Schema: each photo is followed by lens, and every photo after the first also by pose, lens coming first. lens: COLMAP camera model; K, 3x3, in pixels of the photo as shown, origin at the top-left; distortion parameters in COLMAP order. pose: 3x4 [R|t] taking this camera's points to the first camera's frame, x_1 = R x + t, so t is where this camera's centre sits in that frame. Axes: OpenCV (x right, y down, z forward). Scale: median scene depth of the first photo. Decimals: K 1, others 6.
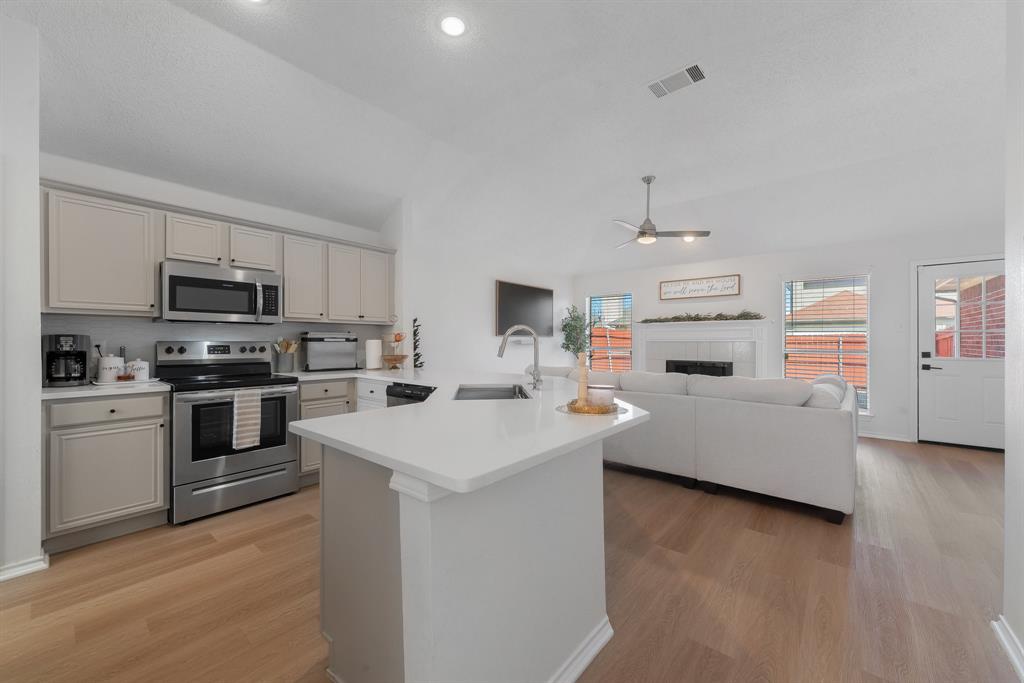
lens RADIAL K [[396.4, 0, 509.1], [0, 396.4, 340.9], [0, 0, 1]] dist [0.005336, -0.000649]
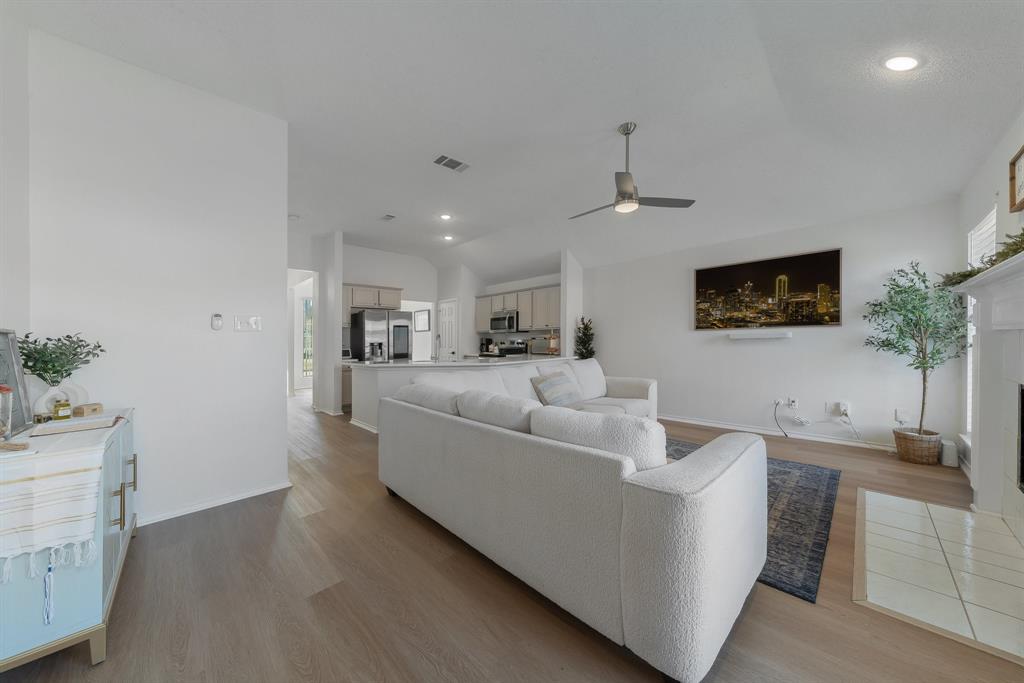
lens RADIAL K [[342.6, 0, 513.2], [0, 342.6, 334.9], [0, 0, 1]] dist [-0.001731, 0.000271]
pose [[-0.080916, -0.014174, -0.996620, 1.282264], [0.017881, 0.999717, -0.015670, 0.003129], [0.996561, -0.019088, -0.080640, 1.033749]]
